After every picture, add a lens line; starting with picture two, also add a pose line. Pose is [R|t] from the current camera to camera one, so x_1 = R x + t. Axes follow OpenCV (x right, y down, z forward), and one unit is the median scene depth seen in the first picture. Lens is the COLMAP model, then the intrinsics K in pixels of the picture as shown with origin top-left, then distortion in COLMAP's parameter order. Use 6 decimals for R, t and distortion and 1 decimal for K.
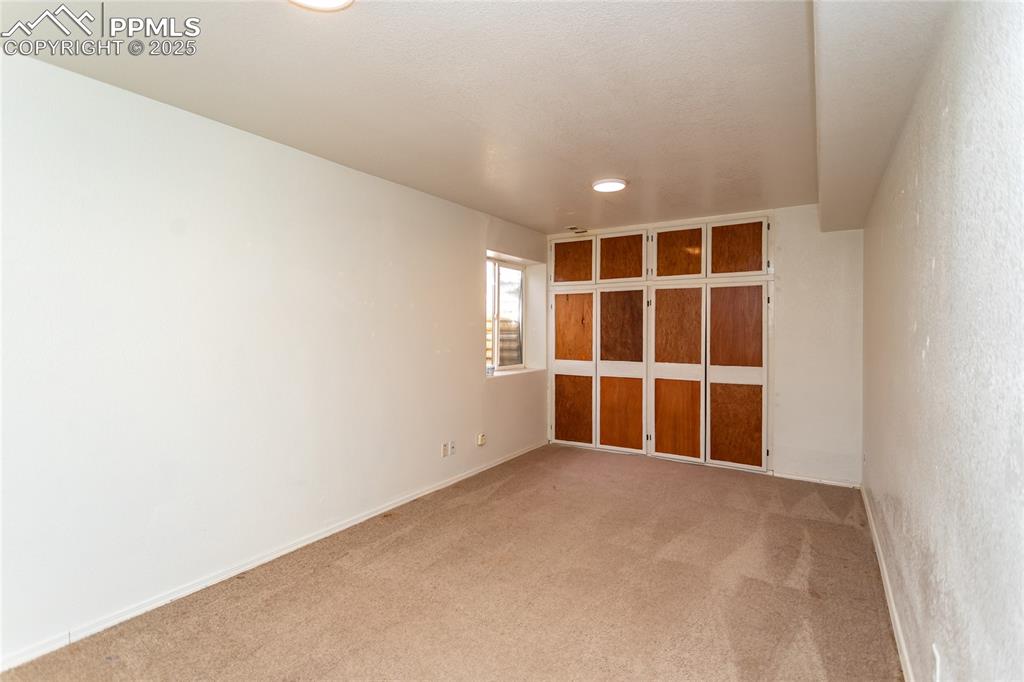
lens RADIAL K [[520.7, 0, 503.6], [0, 520.7, 332.2], [0, 0, 1]] dist [-0.000529, 0.000737]
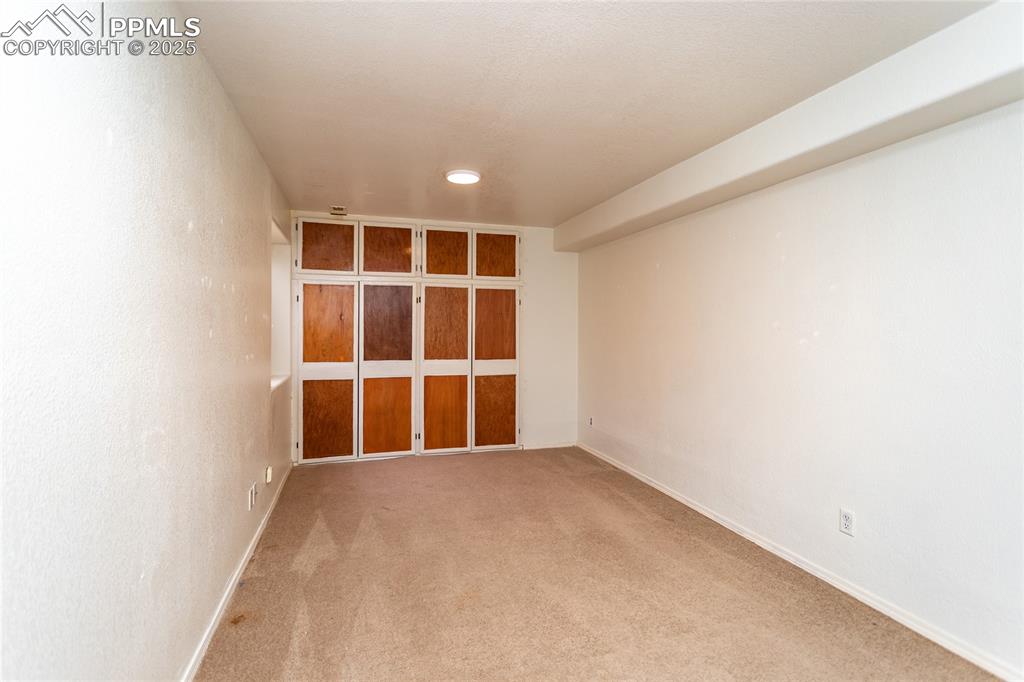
lens RADIAL K [[520.7, 0, 503.6], [0, 520.7, 332.2], [0, 0, 1]] dist [-0.000529, 0.000737]
pose [[0.603726, -0.005037, 0.797176, -0.411804], [0.000010, 0.999980, 0.006312, -0.001136], [-0.797192, -0.003803, 0.603714, 0.279593]]
